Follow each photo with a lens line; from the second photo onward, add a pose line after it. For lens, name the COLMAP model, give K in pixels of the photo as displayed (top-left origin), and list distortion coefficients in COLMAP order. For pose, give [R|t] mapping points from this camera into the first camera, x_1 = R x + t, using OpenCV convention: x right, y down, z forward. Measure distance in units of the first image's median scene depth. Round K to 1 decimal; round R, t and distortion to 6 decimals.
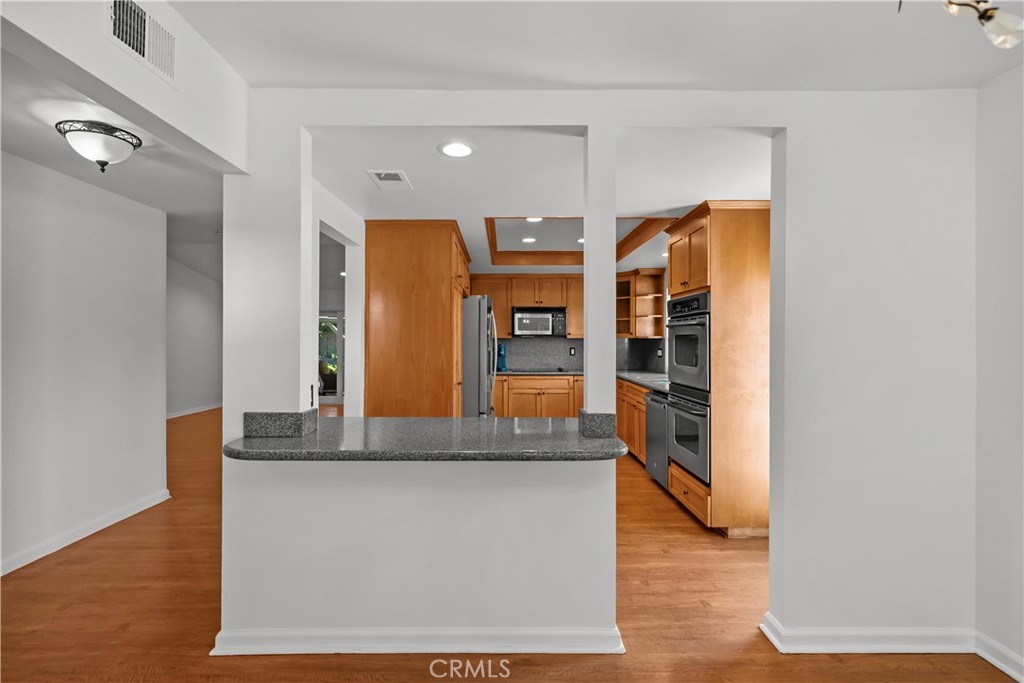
lens RADIAL K [[465.6, 0, 510.0], [0, 465.6, 340.5], [0, 0, 1]] dist [0.003141, 0.000031]
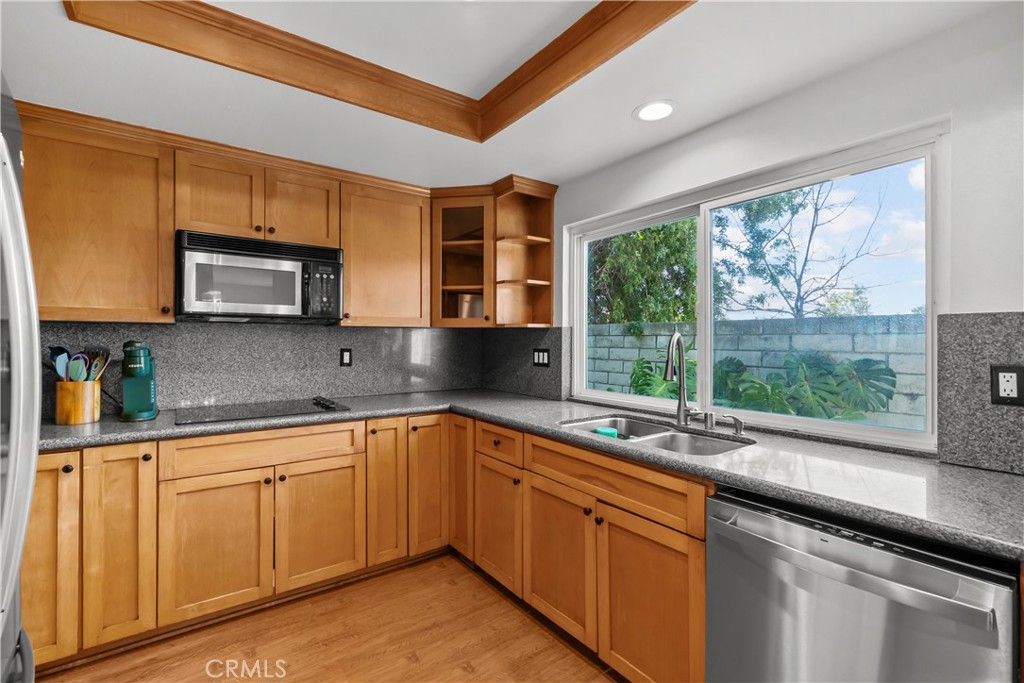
lens RADIAL K [[452.6, 0, 506.9], [0, 452.6, 339.4], [0, 0, 1]] dist [-0.000340, -0.000050]
pose [[0.816814, 0.000925, 0.576900, 0.011902], [-0.002427, 0.999995, 0.001834, 0.005997], [-0.576896, -0.002898, 0.816813, 0.594559]]
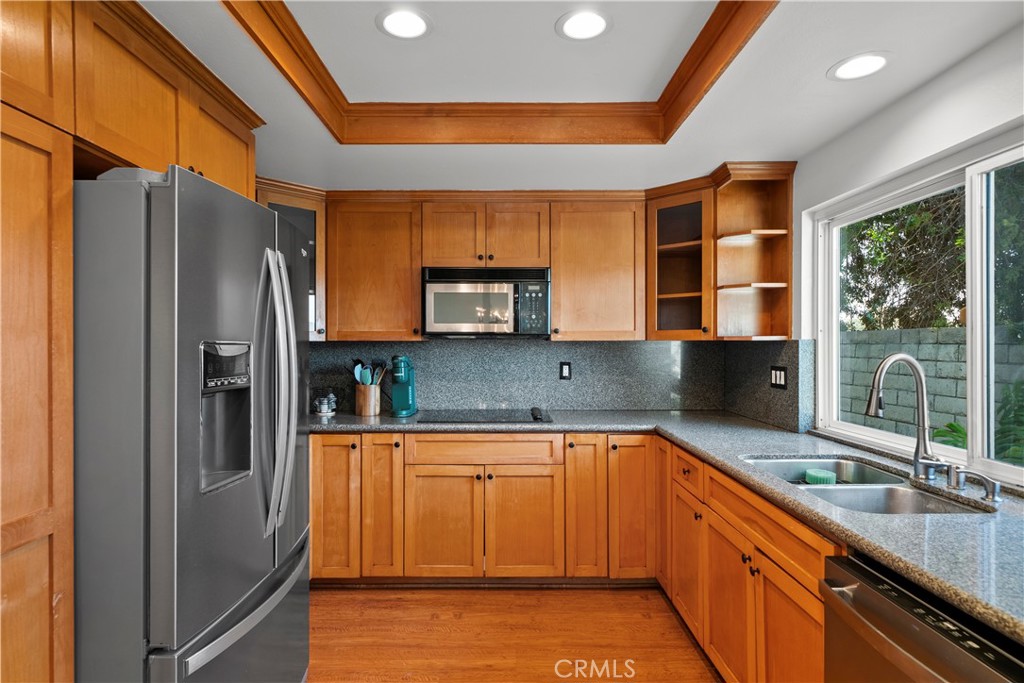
lens RADIAL K [[551.0, 0, 508.9], [0, 551.0, 342.2], [0, 0, 1]] dist [-0.005028, -0.000701]
pose [[0.999990, -0.001483, -0.004130, 0.087196], [0.001485, 0.999999, 0.000294, -0.003956], [0.004129, -0.000300, 0.999991, 0.499179]]
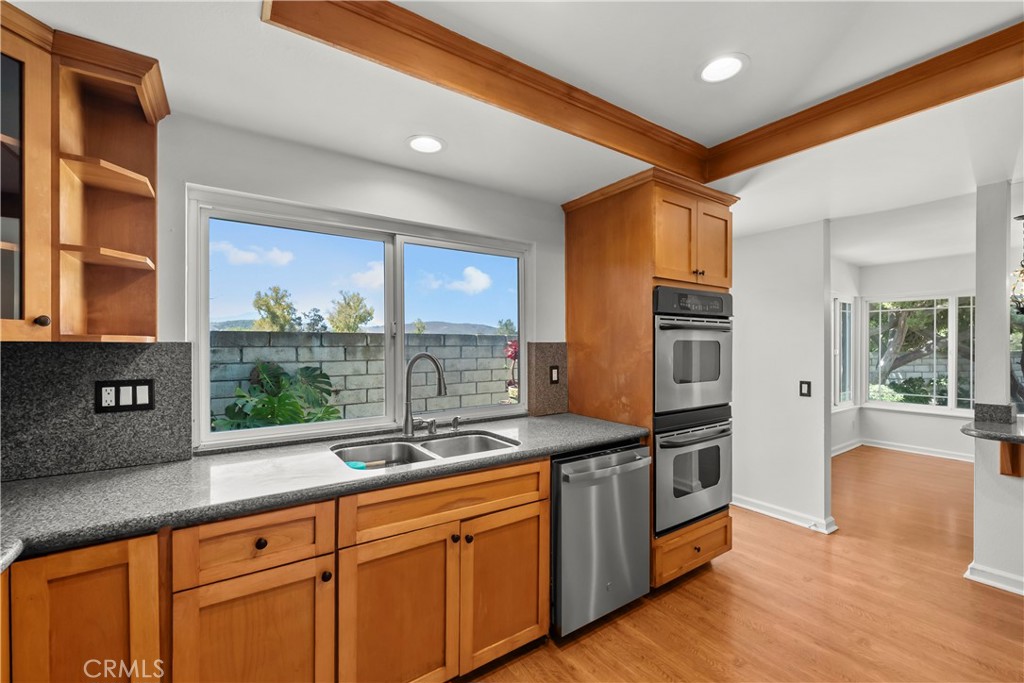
lens RADIAL K [[402.6, 0, 518.1], [0, 402.6, 348.3], [0, 0, 1]] dist [-0.002781, -0.000017]
pose [[-0.547285, -0.004304, 0.836936, -0.008276], [-0.000220, 0.999987, 0.004999, -0.002874], [-0.836947, 0.002552, -0.547279, 0.888353]]
